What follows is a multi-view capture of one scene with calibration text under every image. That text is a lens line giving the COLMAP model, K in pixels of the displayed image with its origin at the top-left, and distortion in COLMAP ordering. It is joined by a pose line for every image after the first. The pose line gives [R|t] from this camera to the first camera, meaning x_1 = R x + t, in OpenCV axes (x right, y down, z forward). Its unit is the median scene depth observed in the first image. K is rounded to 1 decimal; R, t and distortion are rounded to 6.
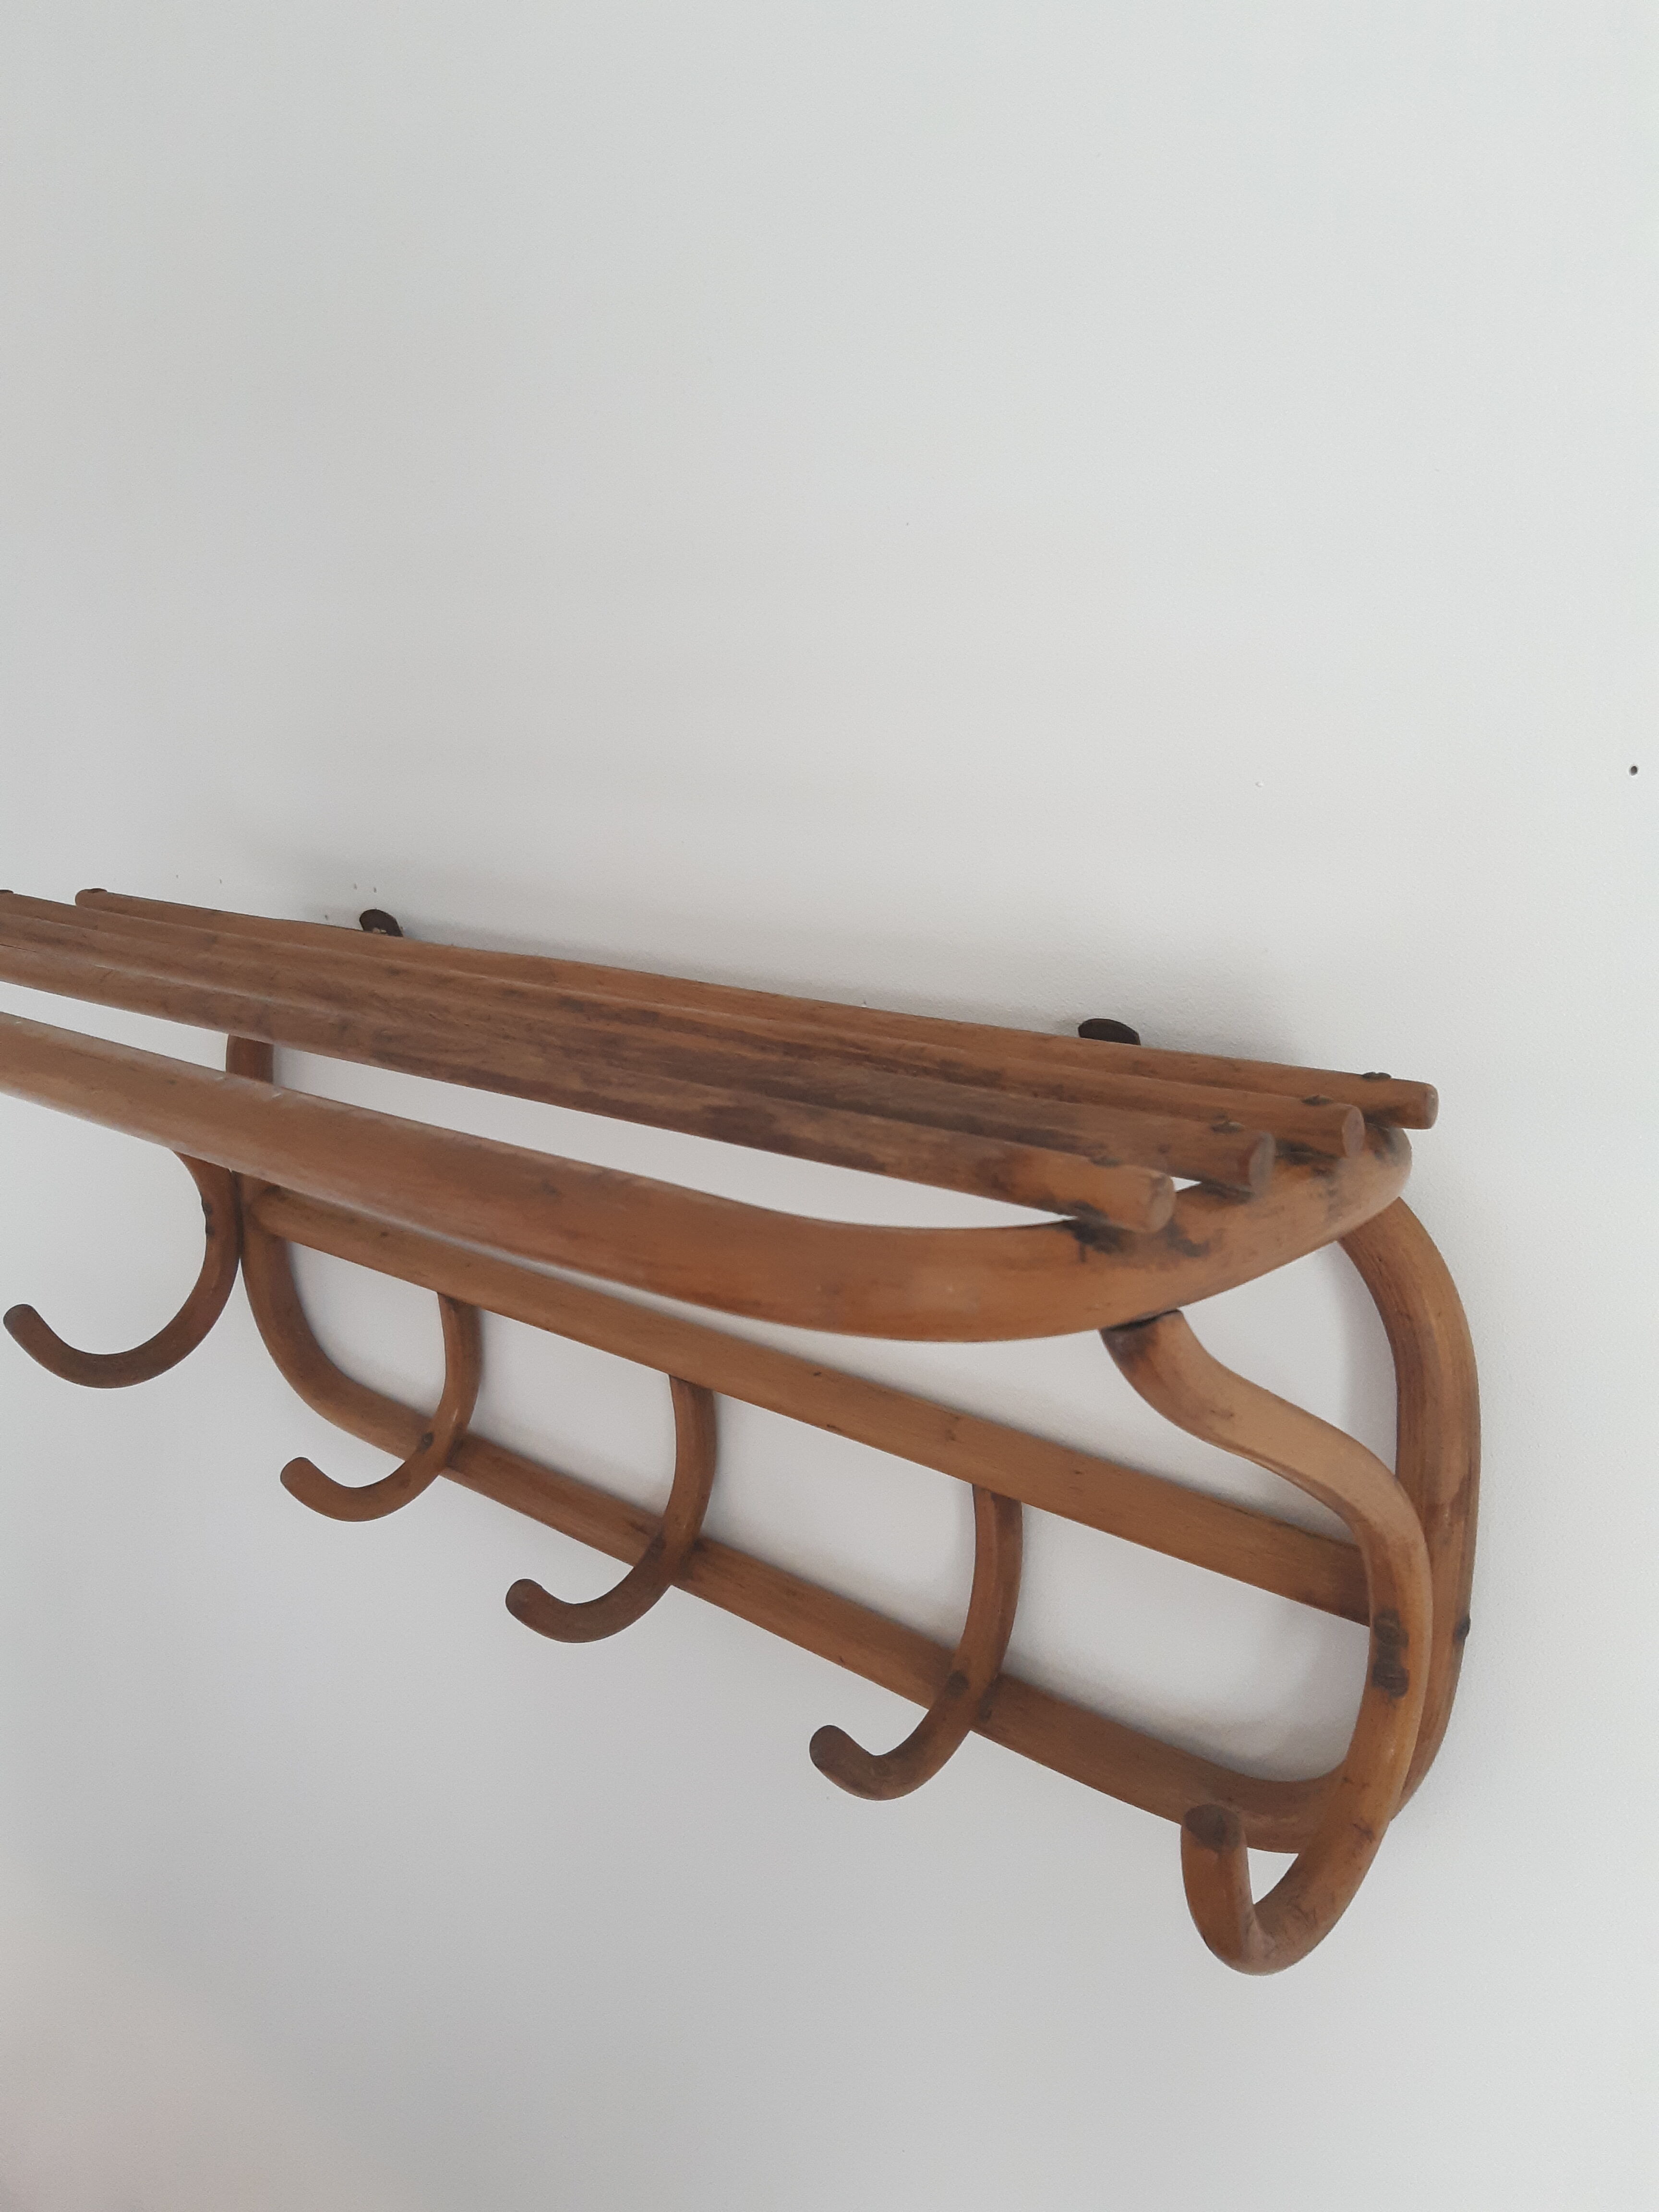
lens RADIAL K [[1751.4, 0, 829.5], [0, 1751.4, 1106.0], [0, 0, 1]] dist [0.119744, -0.295410]
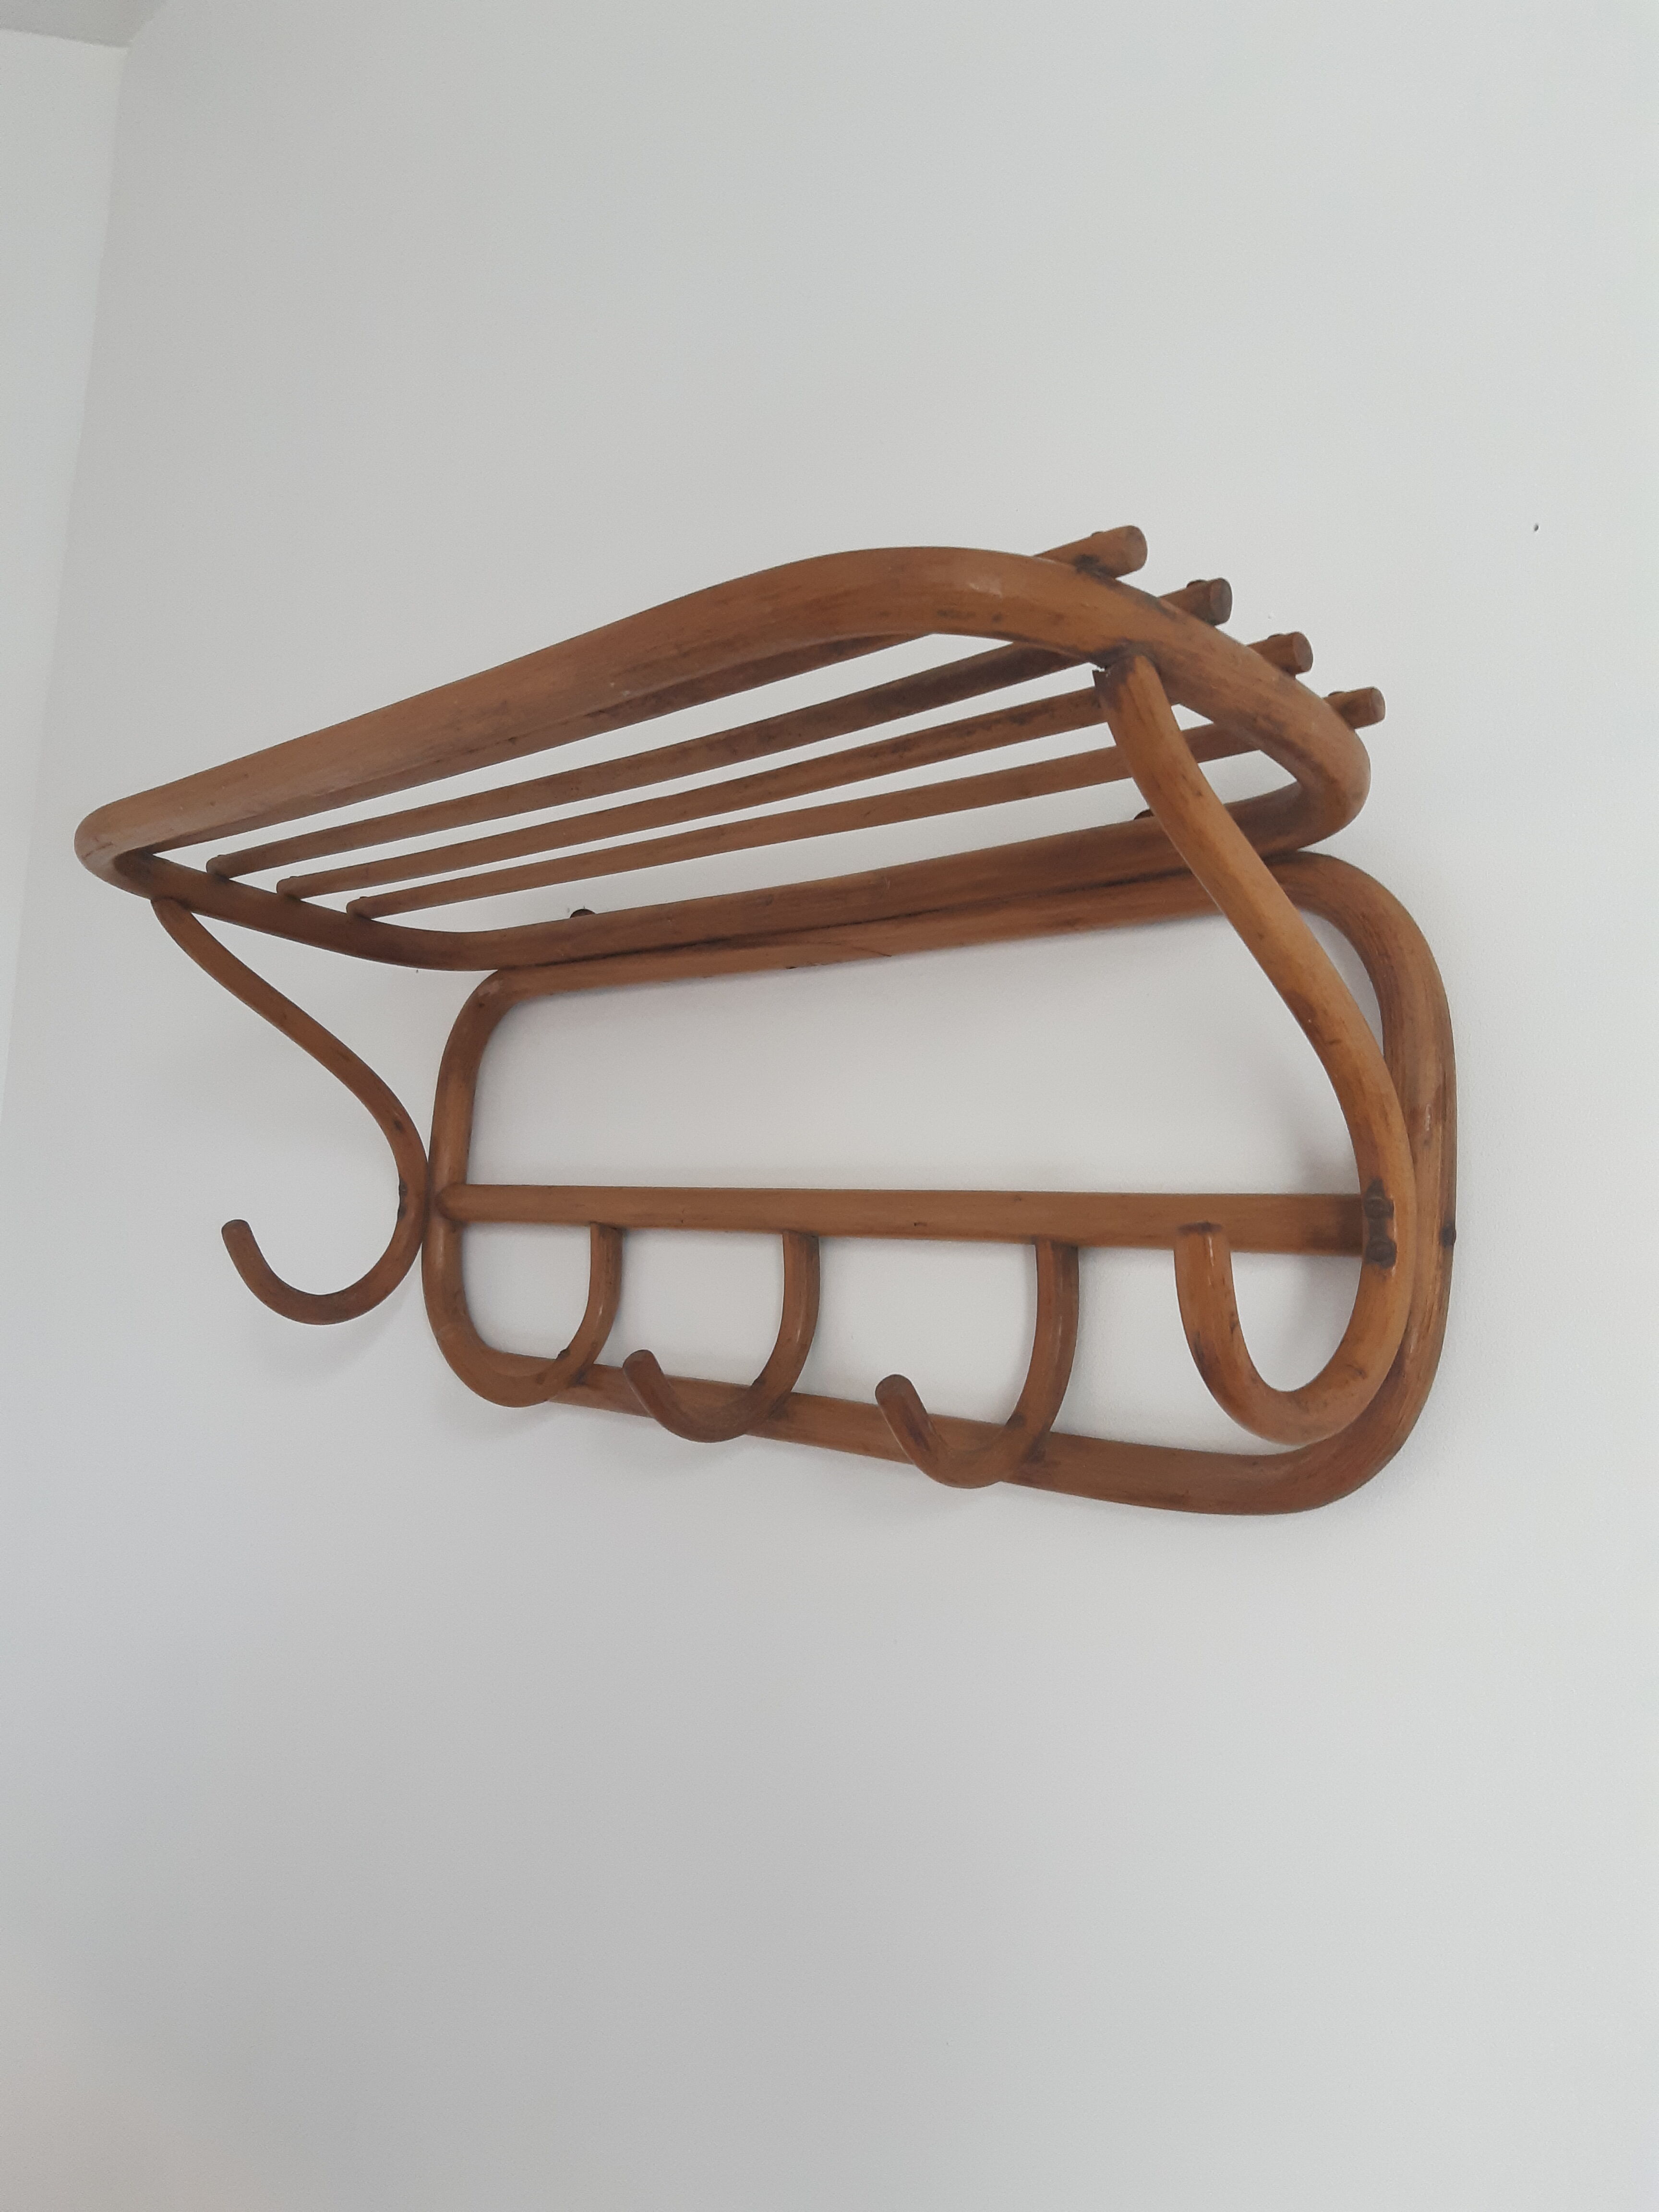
lens RADIAL K [[1751.4, 0, 829.5], [0, 1751.4, 1106.0], [0, 0, 1]] dist [0.119744, -0.295410]
pose [[0.993174, 0.050750, -0.105021, 0.077950], [-0.084118, 0.935383, -0.343485, 0.660980], [0.080803, 0.349975, 0.933268, -0.131230]]
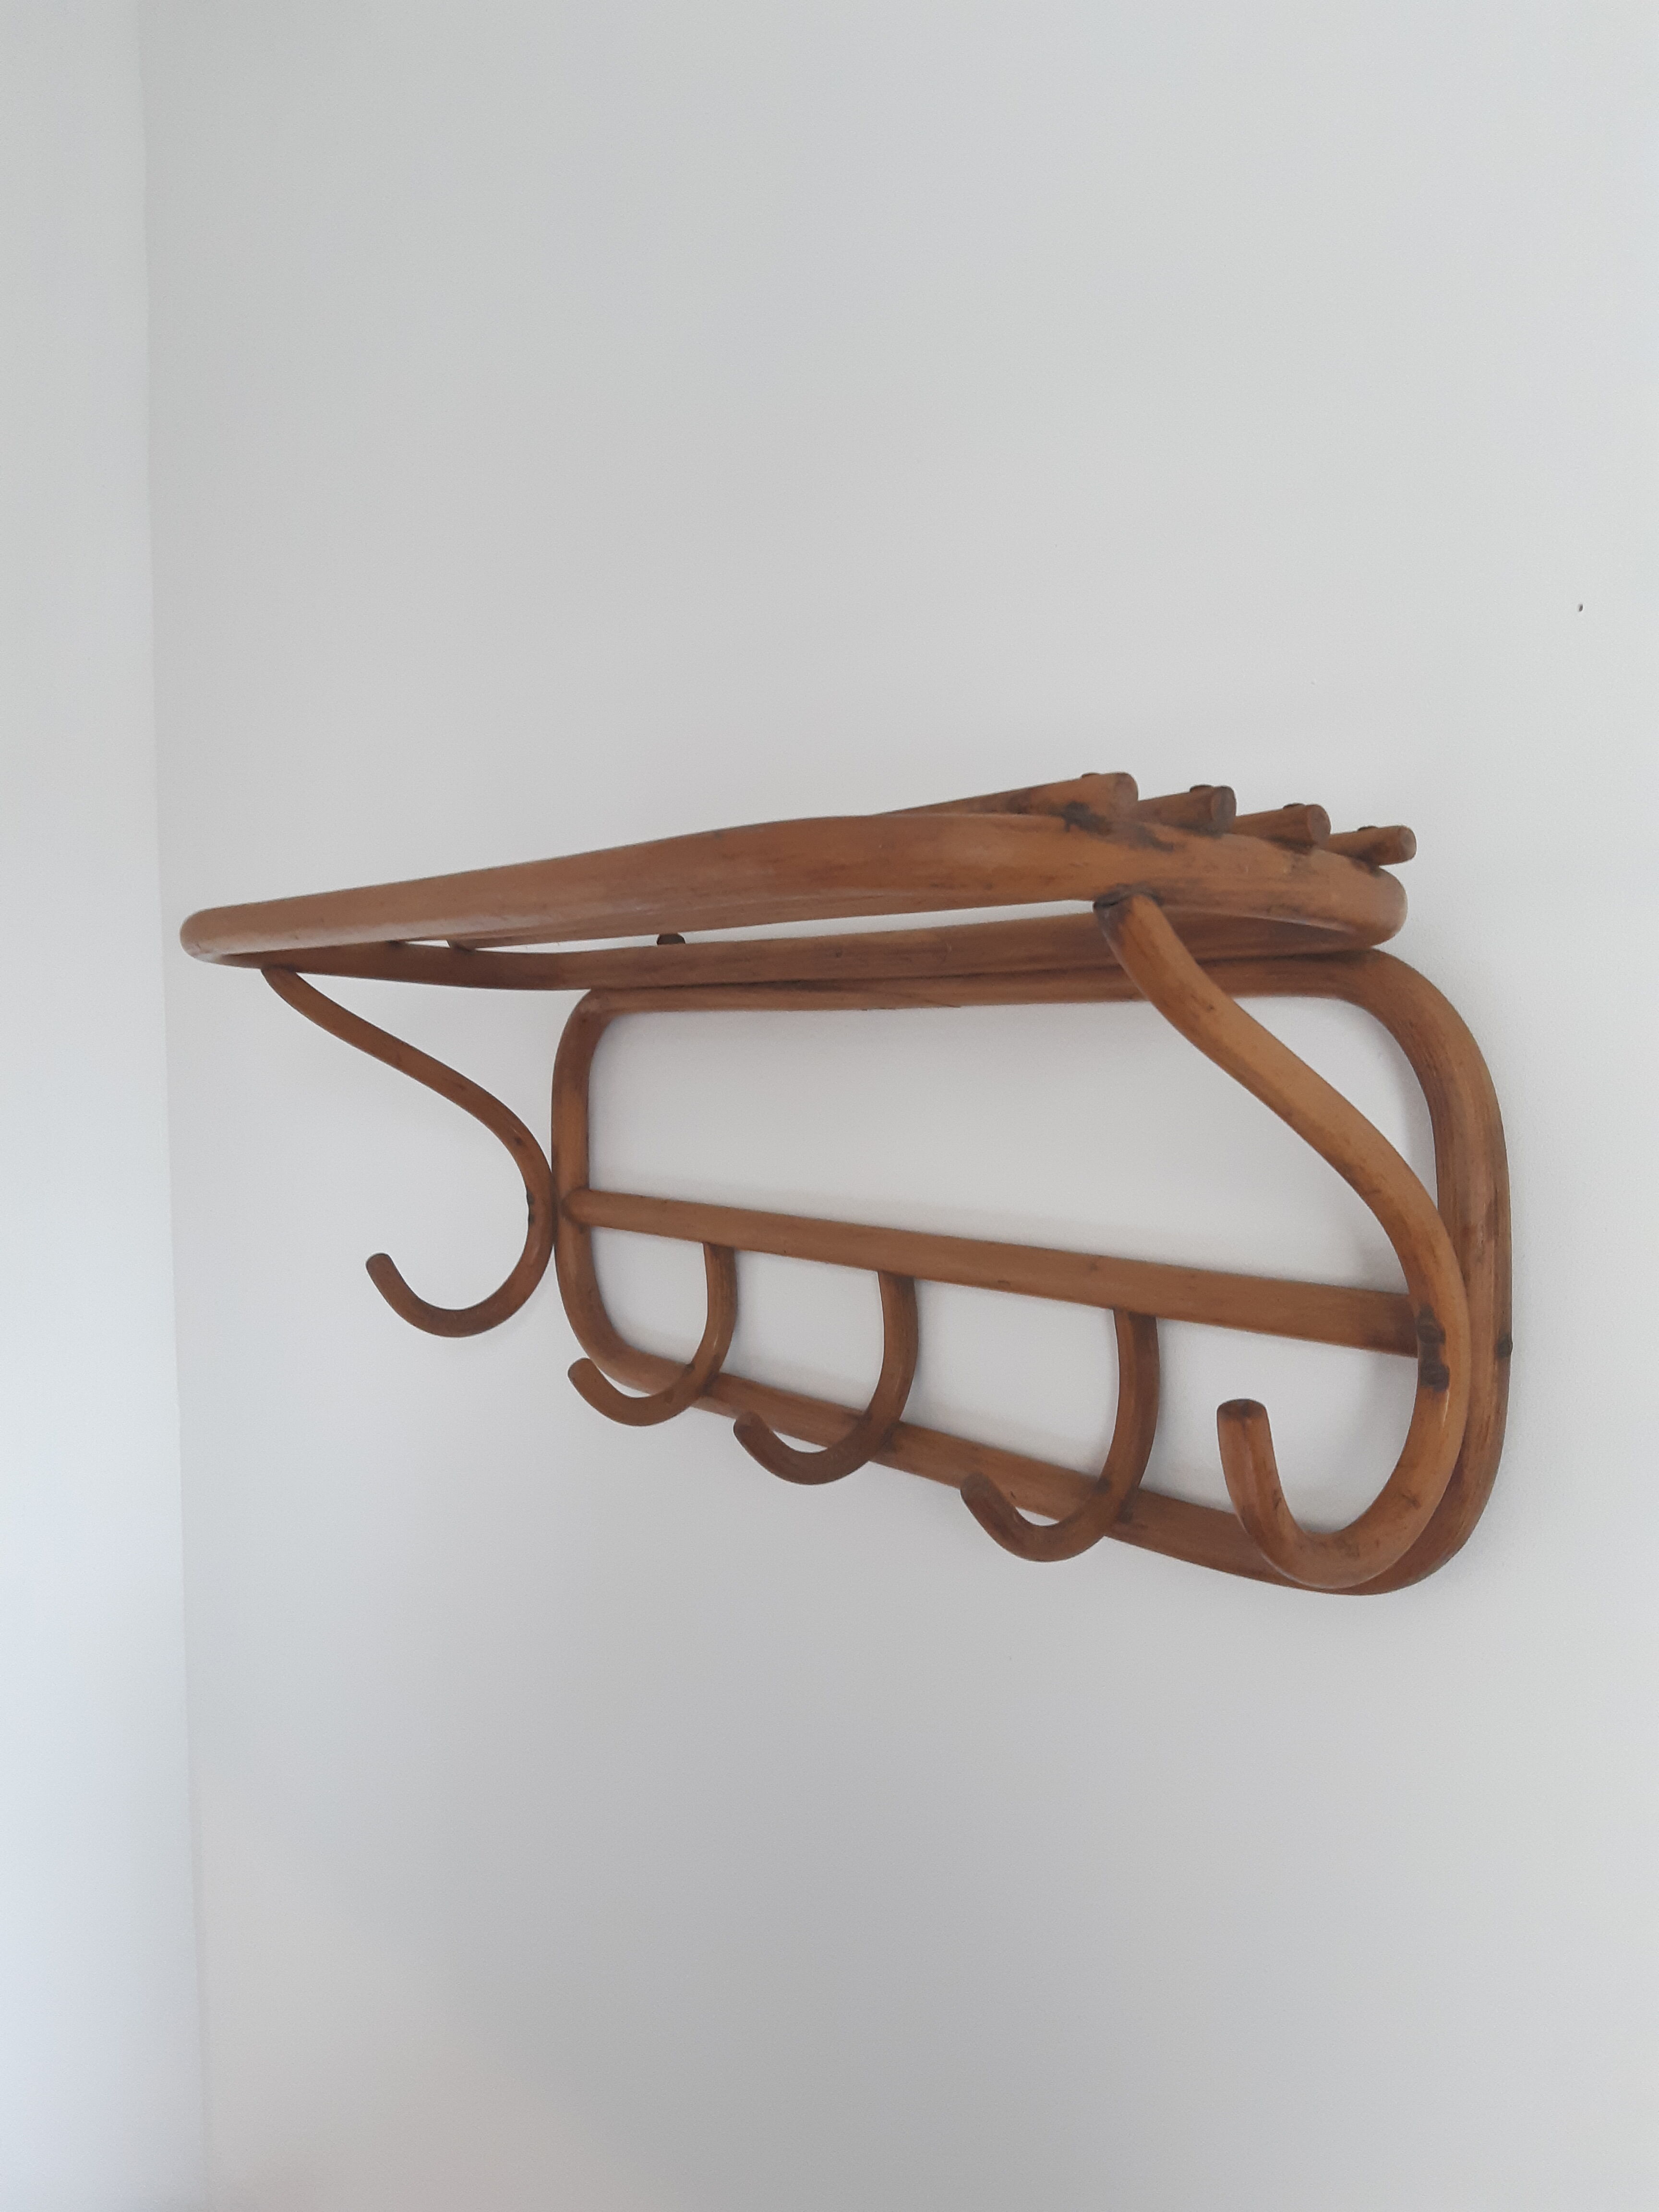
lens RADIAL K [[1751.4, 0, 829.5], [0, 1751.4, 1106.0], [0, 0, 1]] dist [0.119744, -0.295410]
pose [[0.980583, -0.005540, -0.196027, 0.155491], [-0.033813, 0.979854, -0.196833, 0.394685], [0.193169, 0.199639, 0.960640, -0.242078]]
